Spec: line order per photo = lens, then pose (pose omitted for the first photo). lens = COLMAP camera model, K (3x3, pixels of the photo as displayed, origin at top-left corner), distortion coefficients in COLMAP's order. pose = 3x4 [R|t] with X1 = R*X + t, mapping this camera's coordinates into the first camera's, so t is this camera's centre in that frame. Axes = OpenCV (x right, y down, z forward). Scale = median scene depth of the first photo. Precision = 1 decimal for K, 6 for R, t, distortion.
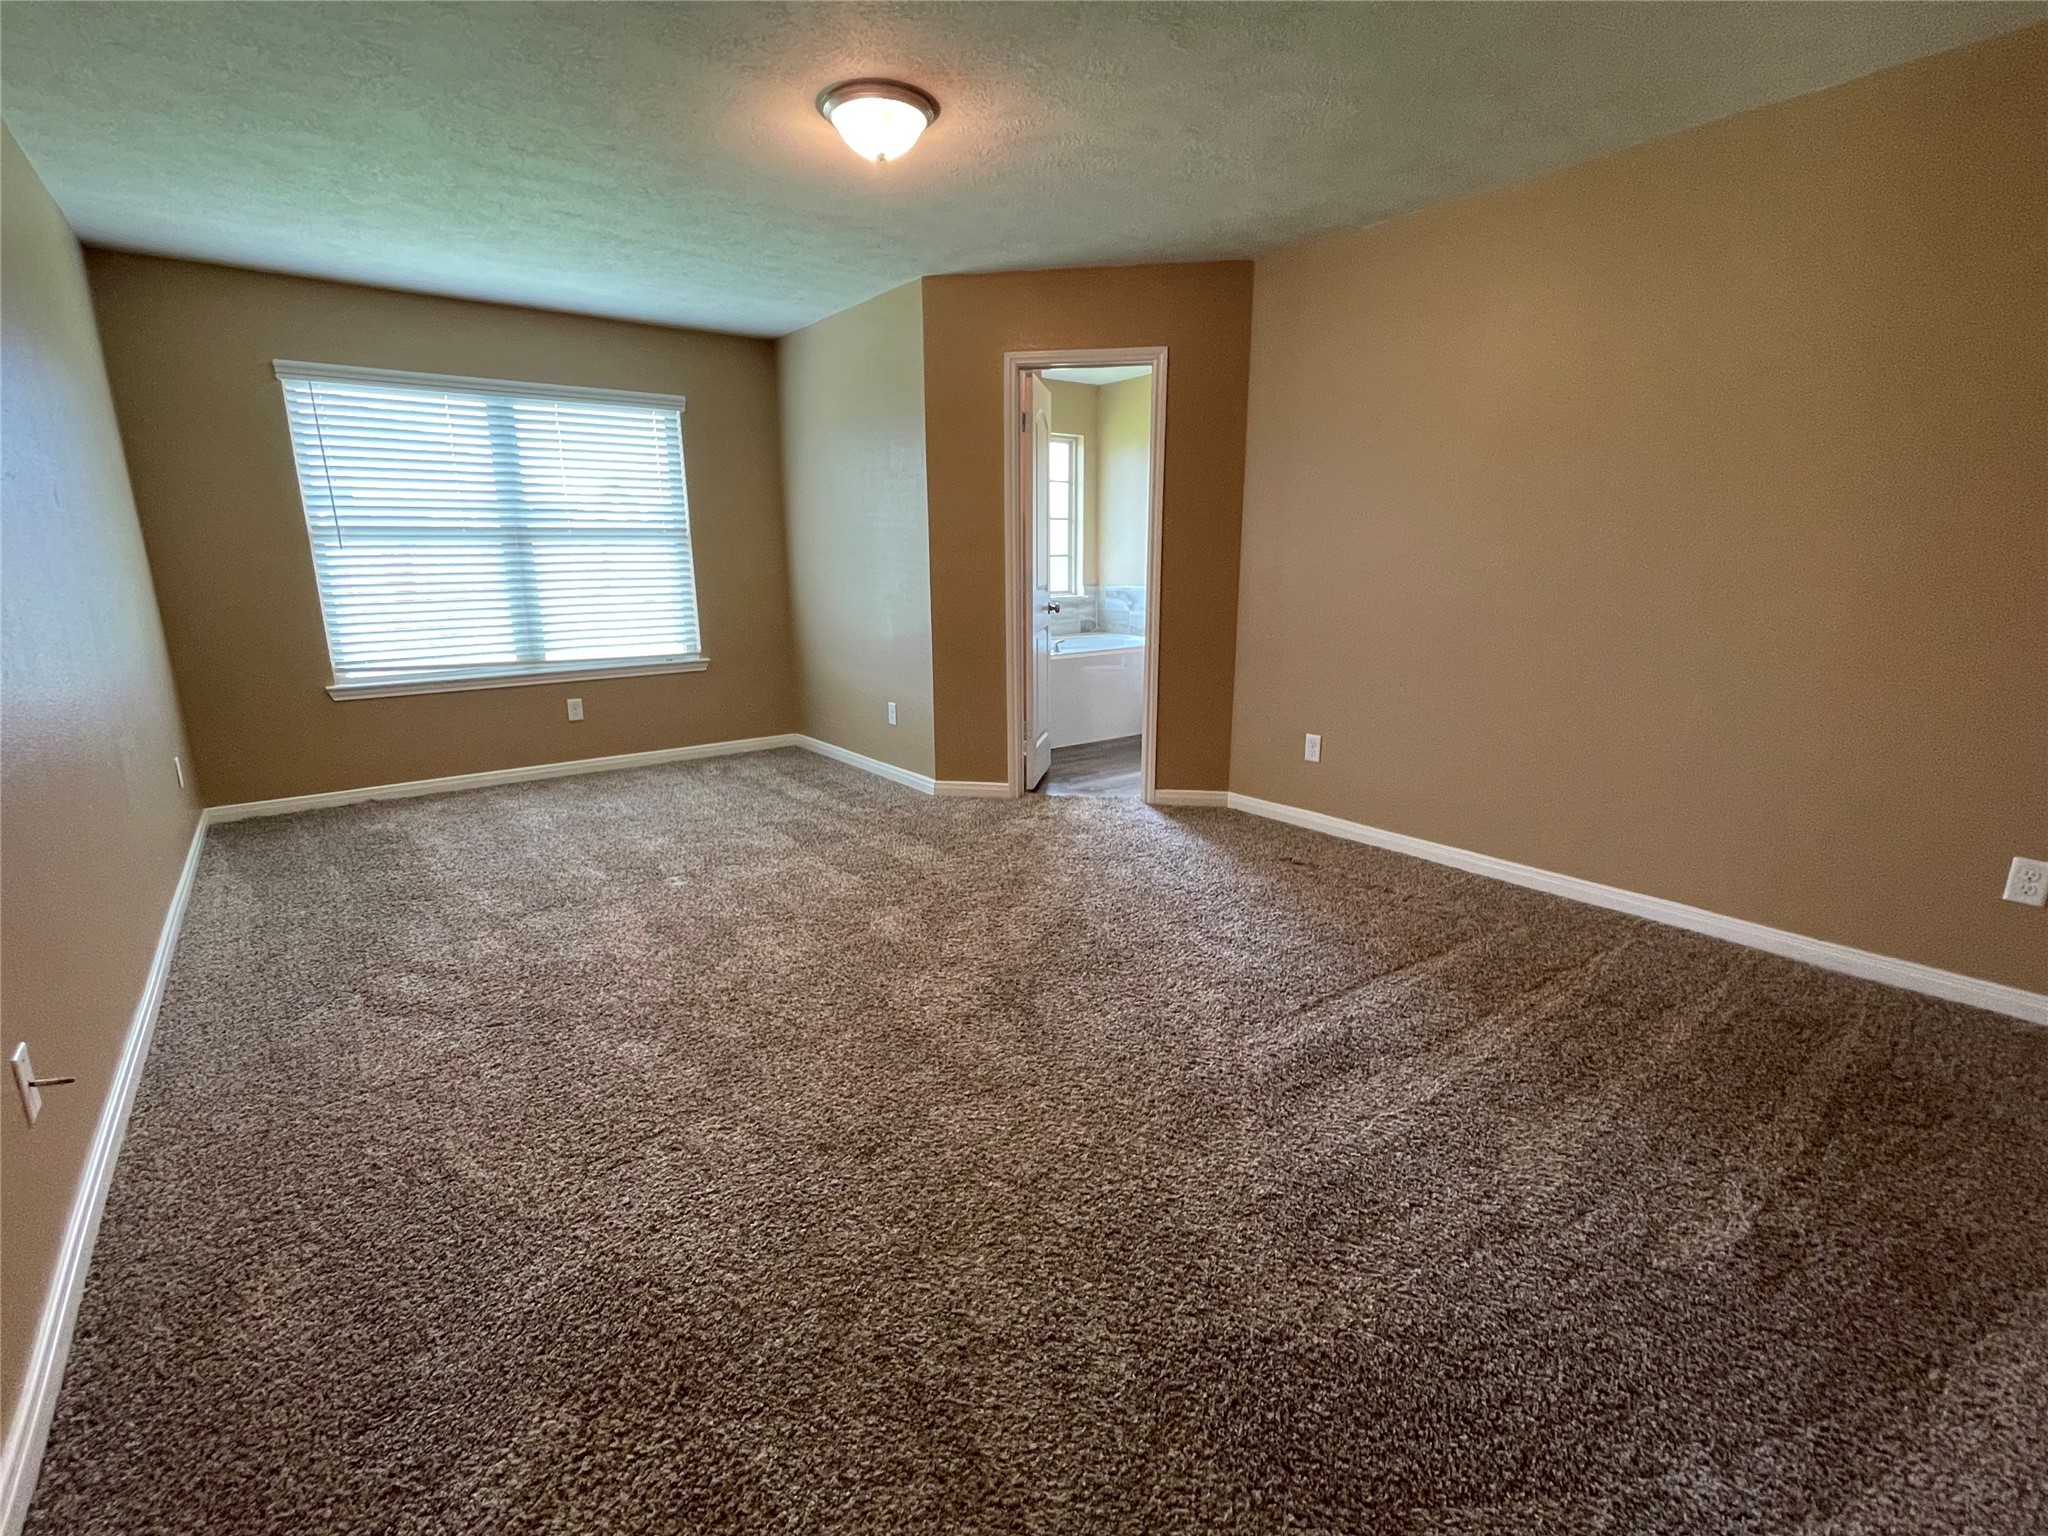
lens RADIAL K [[911.4, 0, 1023.2], [0, 911.4, 770.4], [0, 0, 1]] dist [-0.001853, -0.000252]
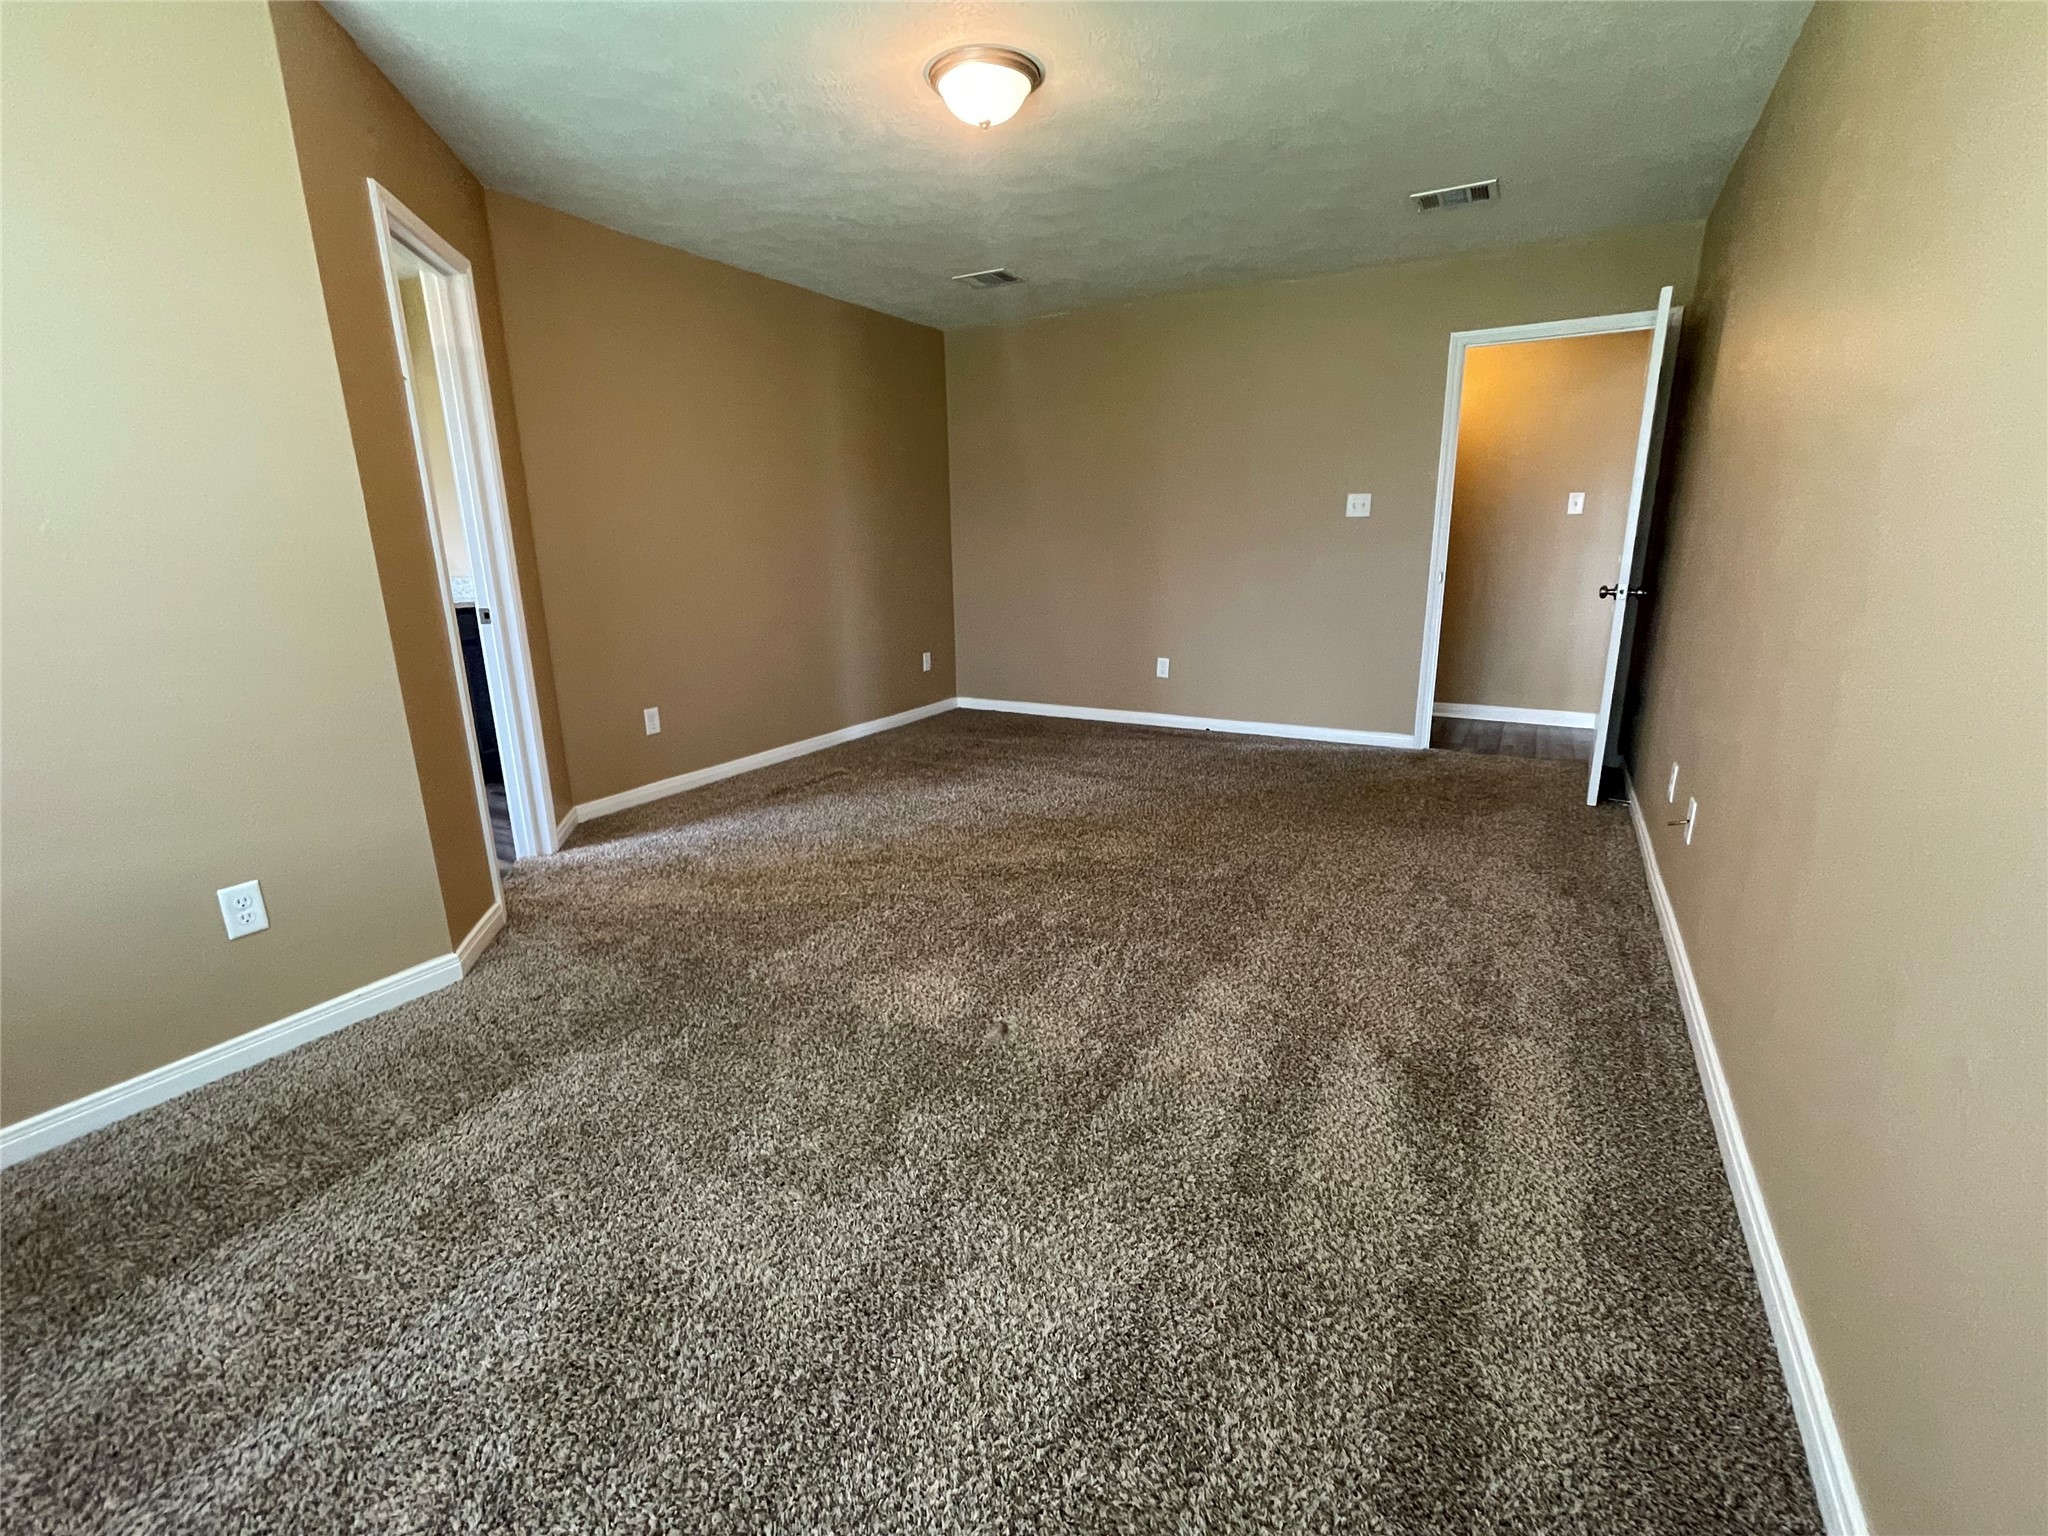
lens RADIAL K [[911.4, 0, 1023.8], [0, 911.4, 768.2], [0, 0, 1]] dist [-0.001853, -0.000252]
pose [[-0.365447, -0.230892, 0.901741, -0.808934], [0.225140, 0.918059, 0.326313, -0.224848], [-0.903195, 0.322268, -0.283518, 0.951403]]
